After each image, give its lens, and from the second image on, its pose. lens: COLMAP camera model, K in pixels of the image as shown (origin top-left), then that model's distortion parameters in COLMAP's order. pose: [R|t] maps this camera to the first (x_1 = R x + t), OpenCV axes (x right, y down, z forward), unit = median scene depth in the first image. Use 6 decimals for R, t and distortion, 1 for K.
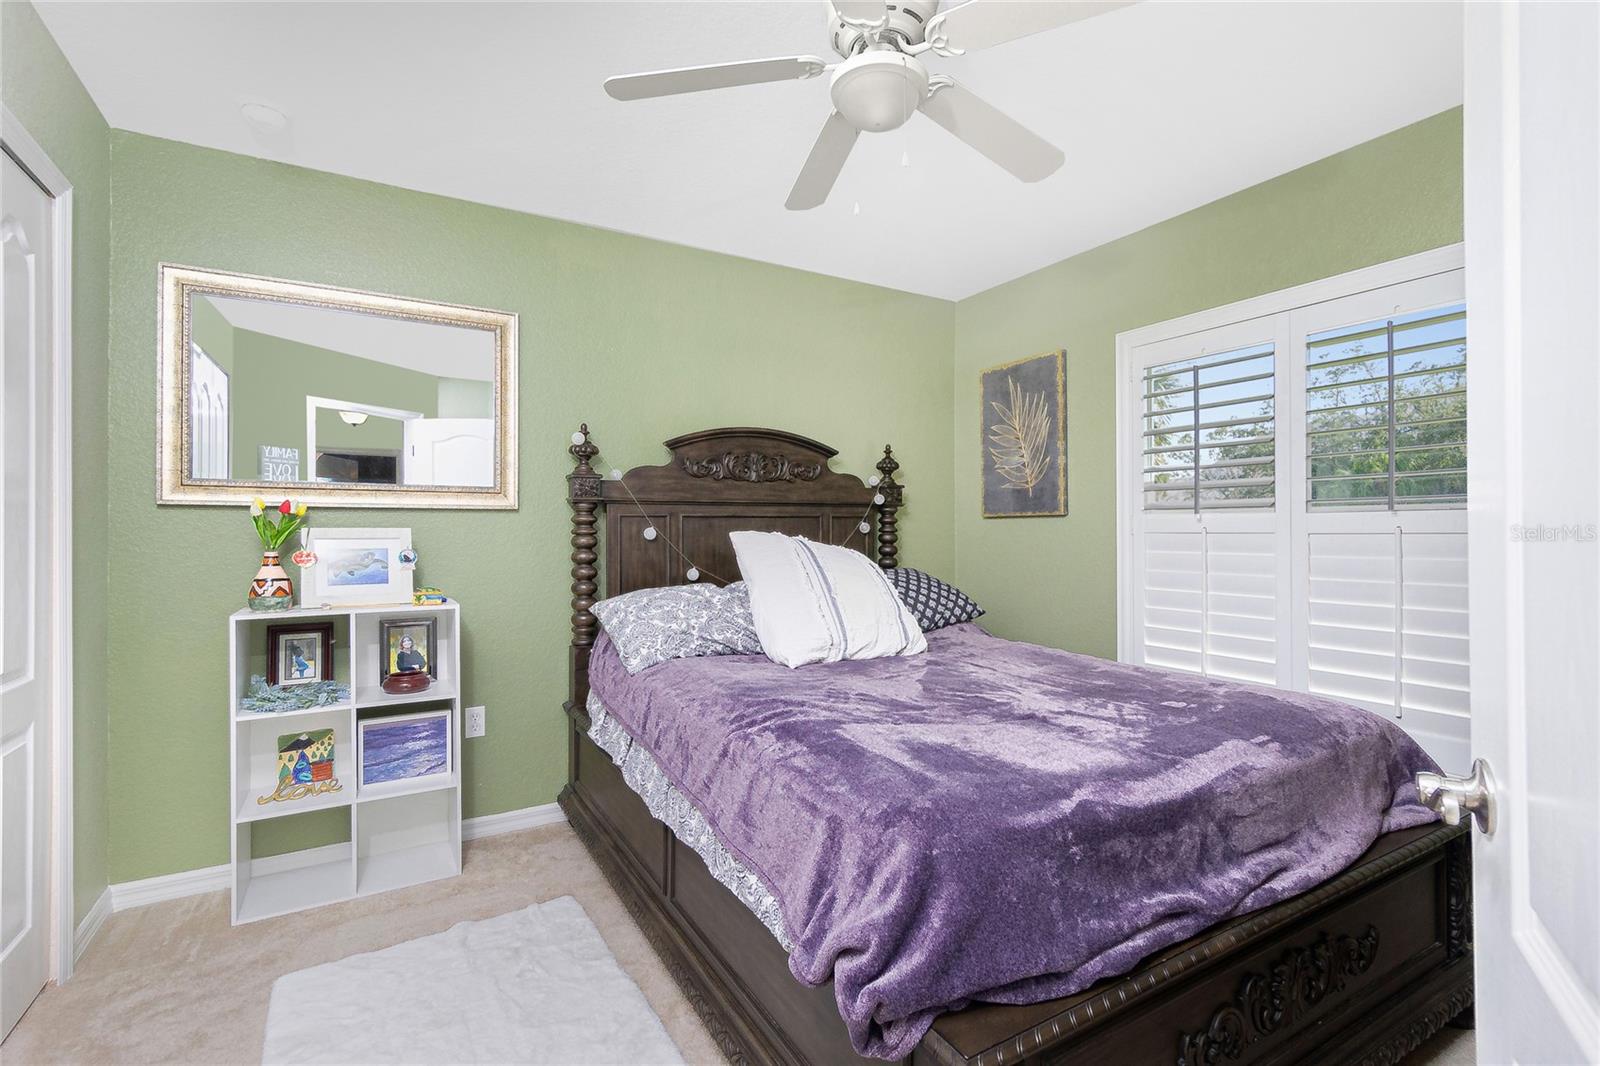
lens RADIAL K [[690.9, 0, 793.5], [0, 690.9, 525.4], [0, 0, 1]] dist [-0.000896, 0.000121]
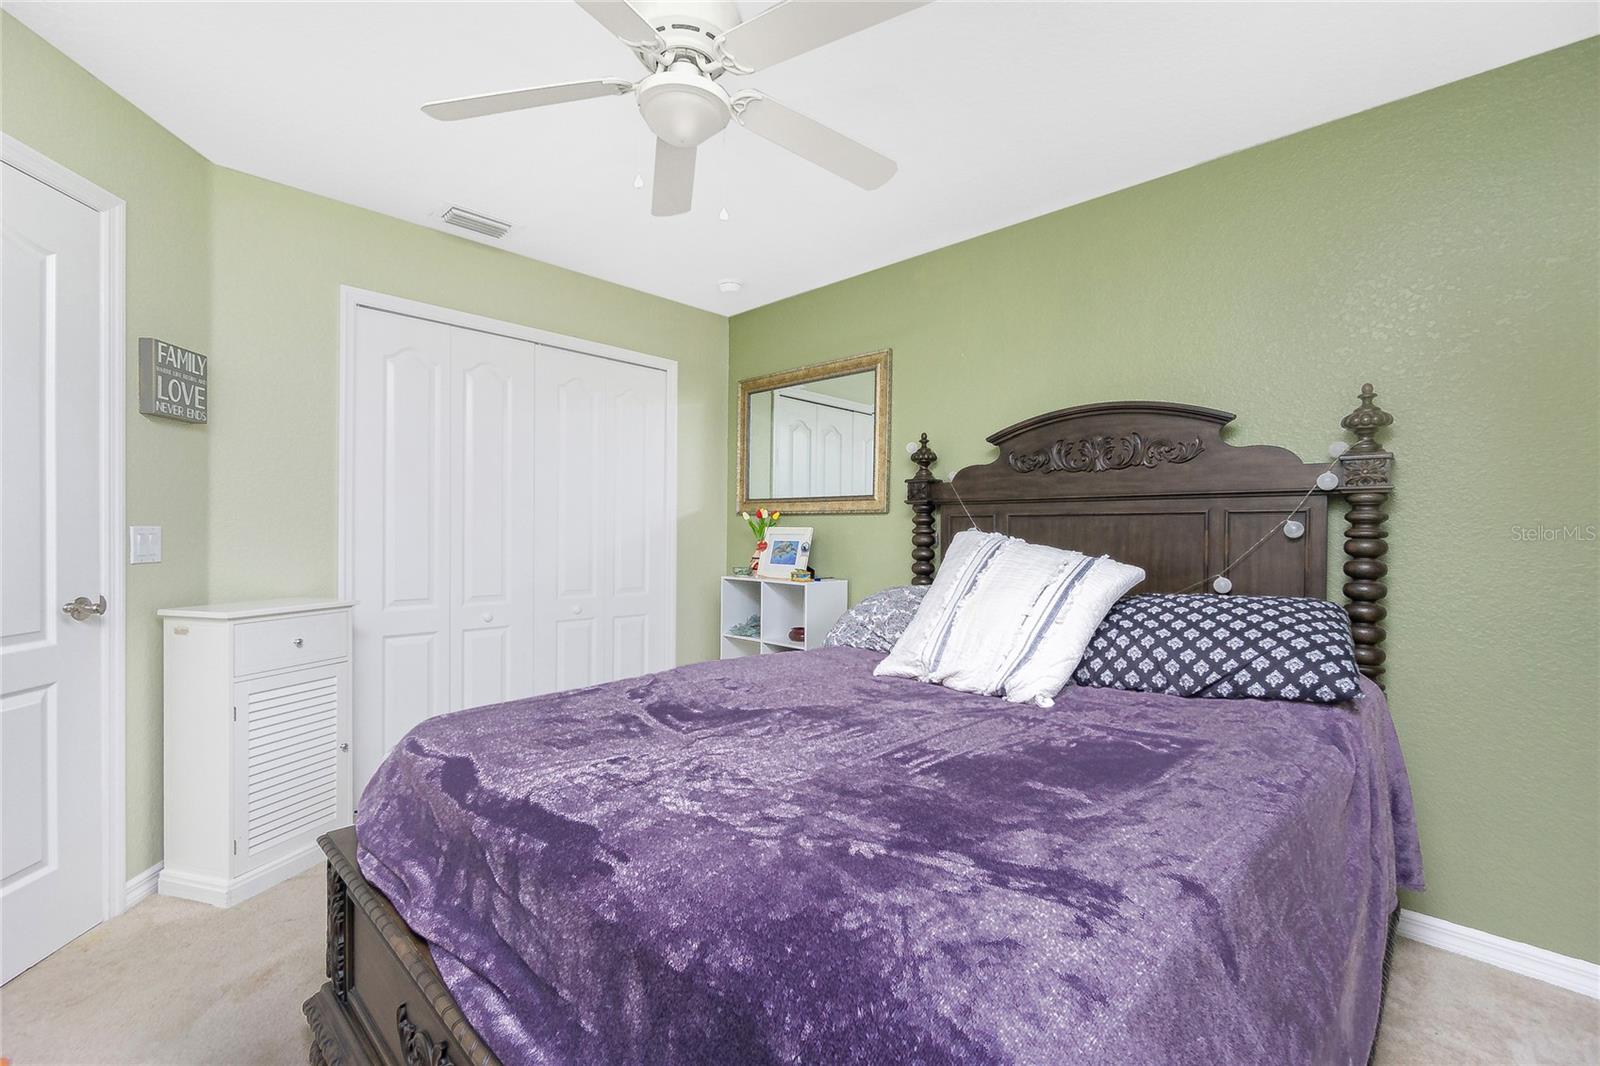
lens RADIAL K [[690.9, 0, 793.5], [0, 690.9, 525.4], [0, 0, 1]] dist [-0.000896, 0.000121]
pose [[0.312284, 0.005721, -0.949972, 0.633045], [0.008851, 0.999921, 0.008931, -0.010931], [0.949948, -0.011197, 0.312209, 0.432268]]
